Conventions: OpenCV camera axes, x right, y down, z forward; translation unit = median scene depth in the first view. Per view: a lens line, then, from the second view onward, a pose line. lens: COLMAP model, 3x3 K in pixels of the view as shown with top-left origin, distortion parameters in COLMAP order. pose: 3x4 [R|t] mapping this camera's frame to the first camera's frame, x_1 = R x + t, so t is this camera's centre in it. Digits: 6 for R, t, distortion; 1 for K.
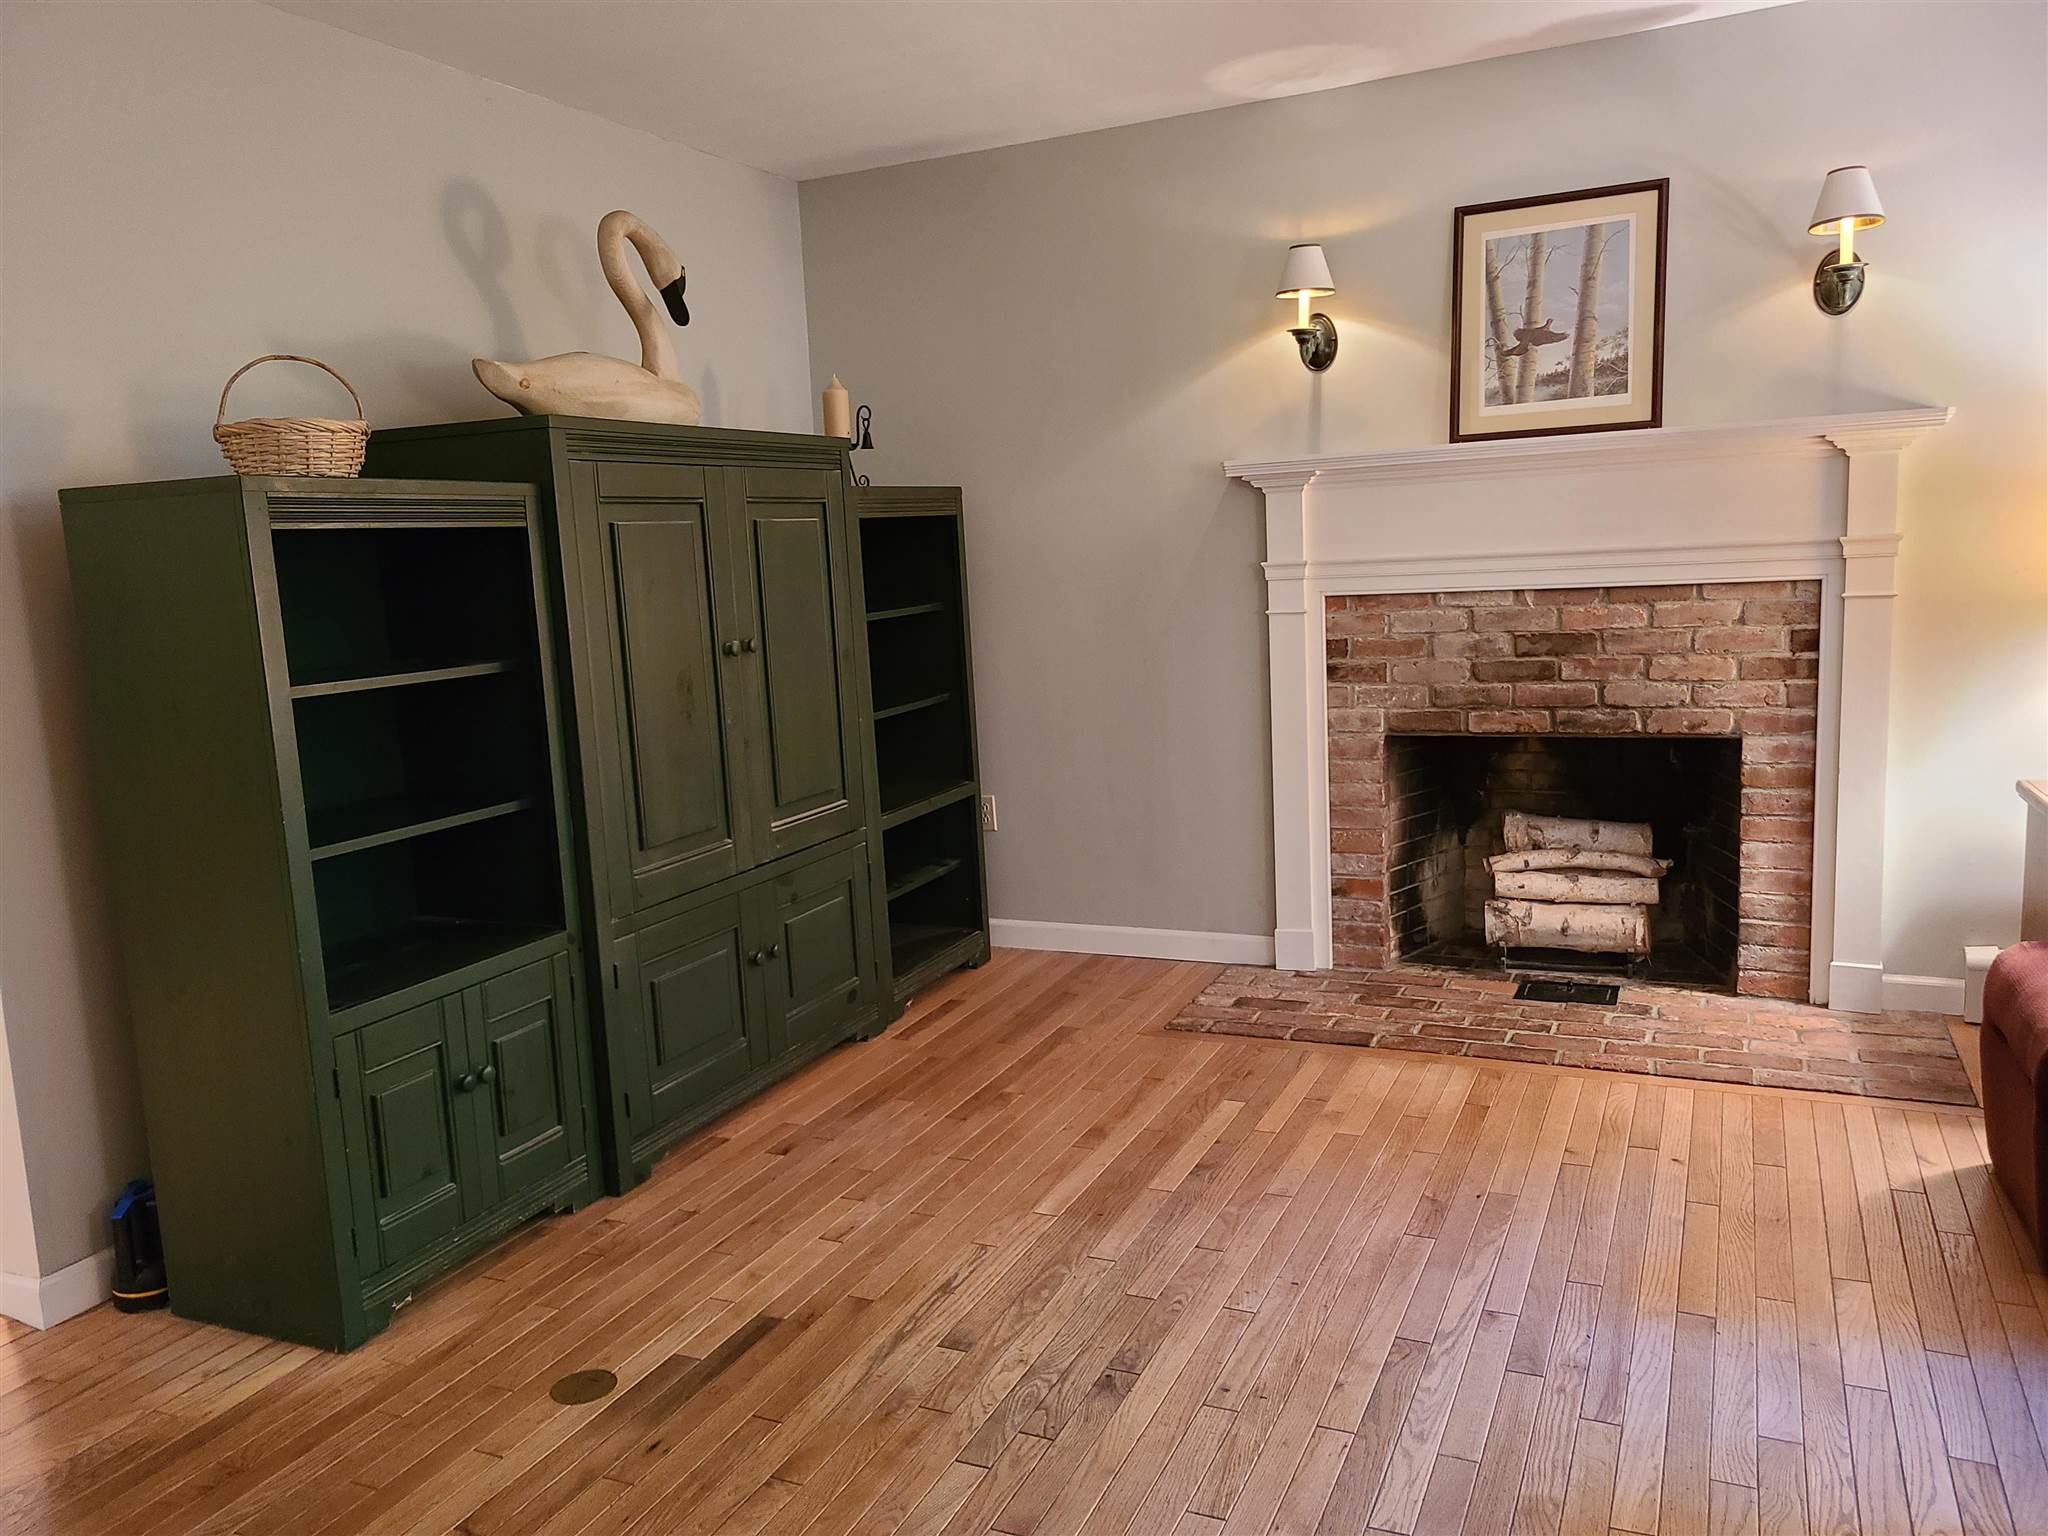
lens RADIAL K [[1537.1, 0, 969.0], [0, 1537.1, 782.2], [0, 0, 1]] dist [0.045149, -0.007260]
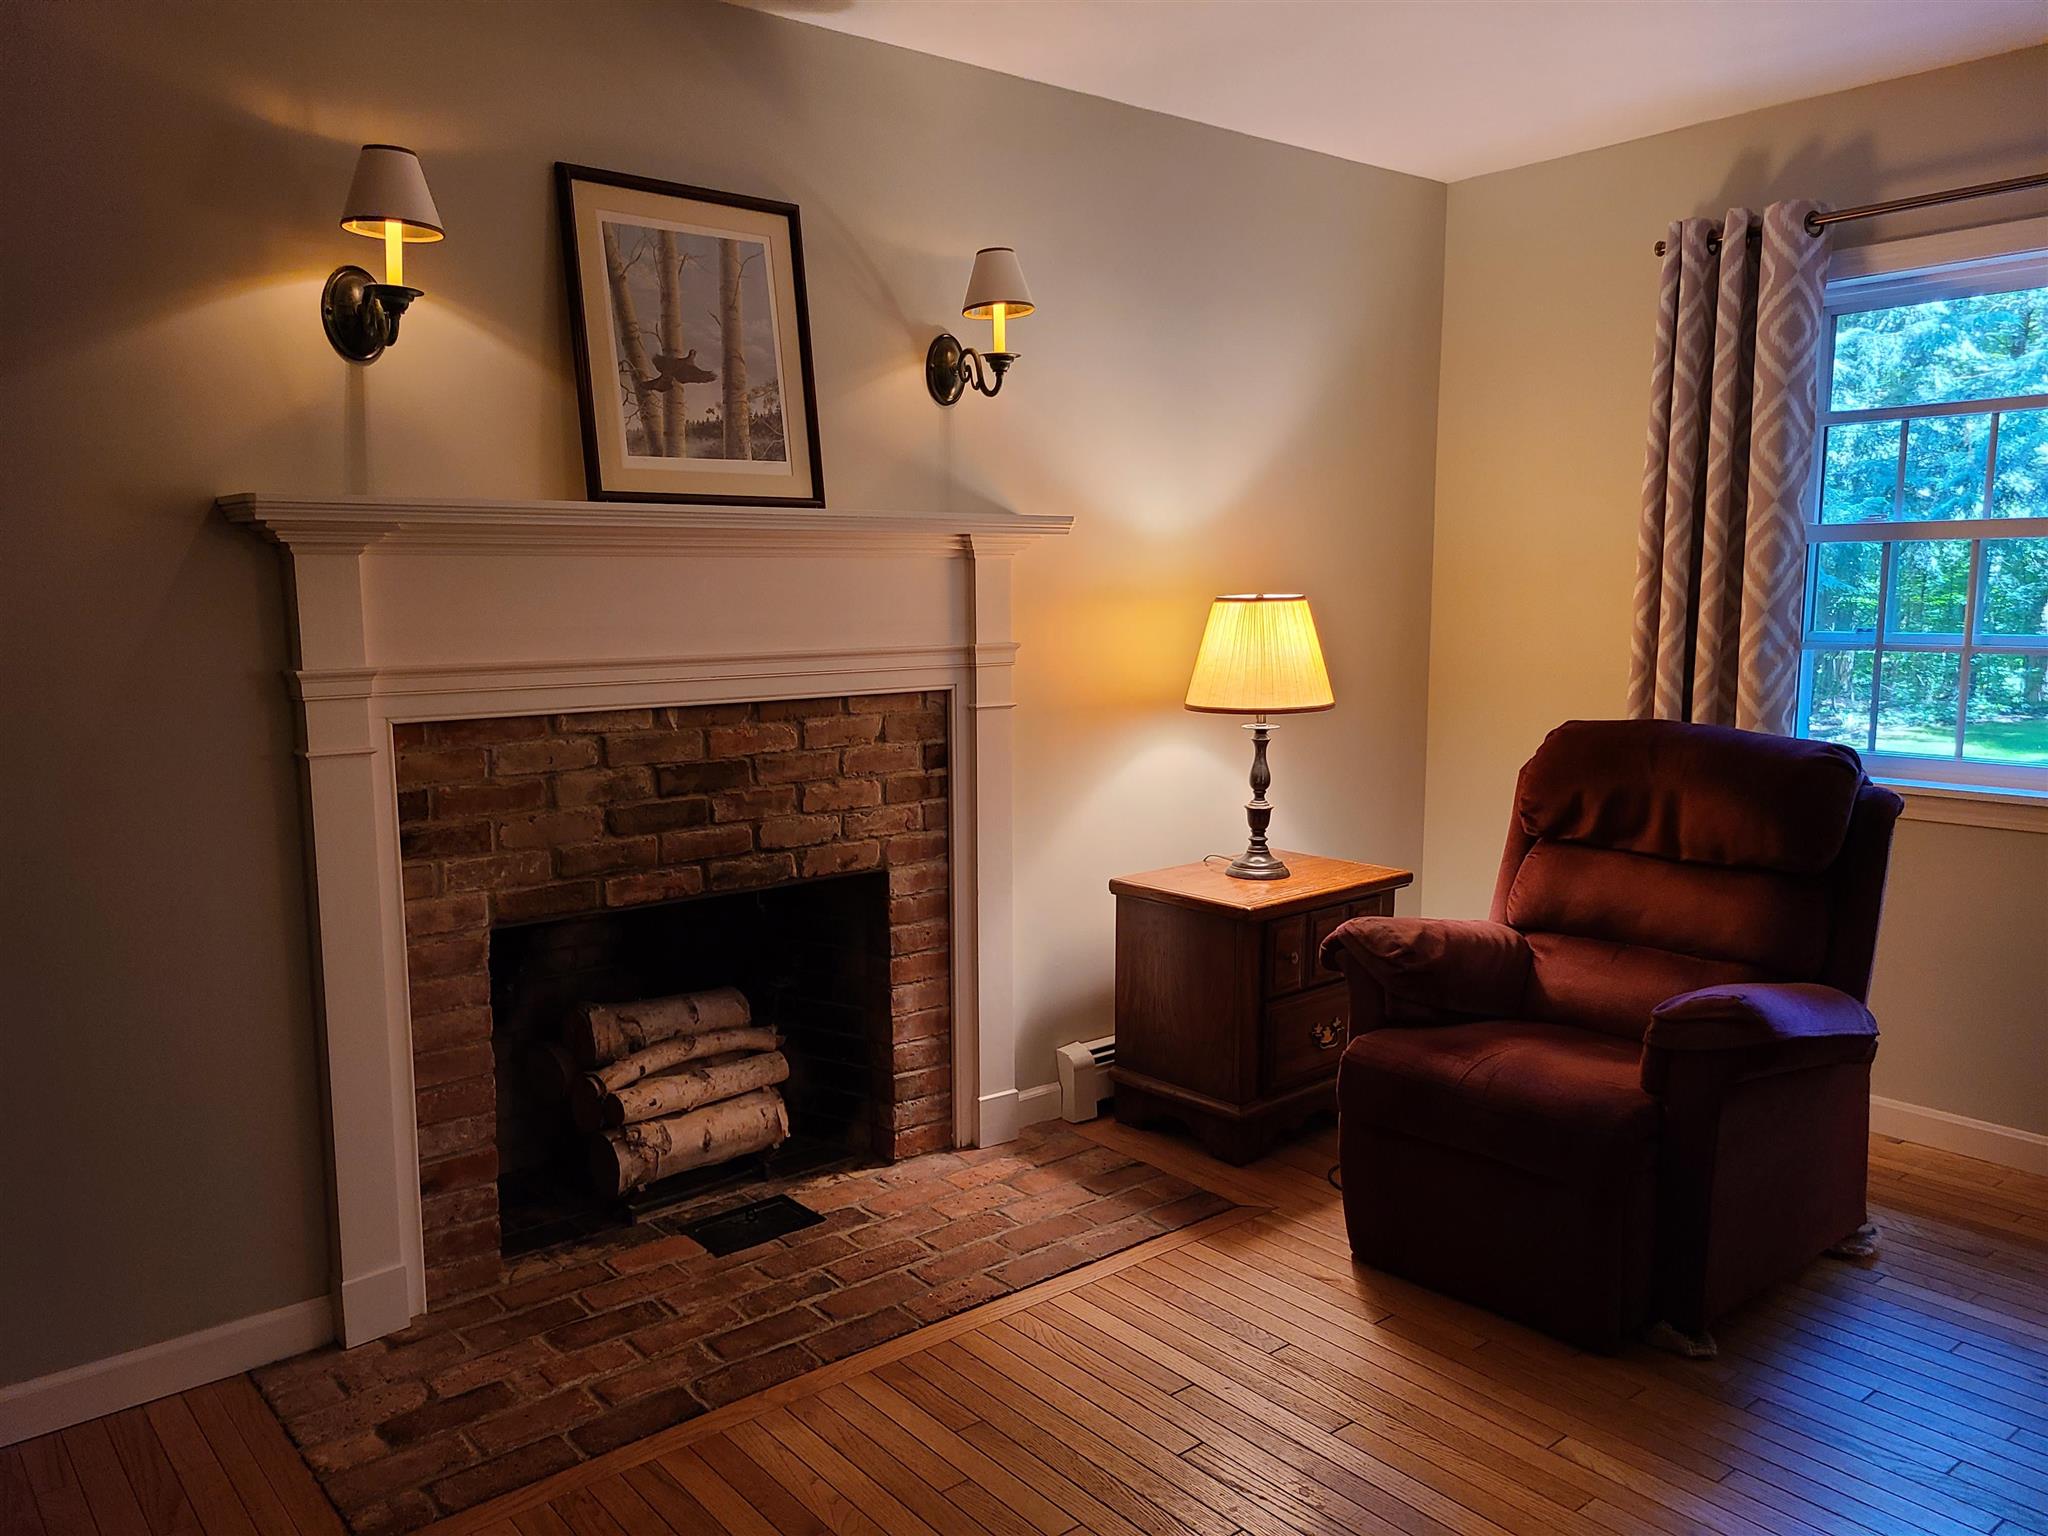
lens RADIAL K [[1537.1, 0, 969.0], [0, 1537.1, 782.2], [0, 0, 1]] dist [0.045149, -0.007260]
pose [[0.422820, -0.074582, 0.903139, -0.253508], [0.125069, 0.991873, 0.023357, -0.089643], [-0.897542, 0.103079, 0.428712, 0.567895]]
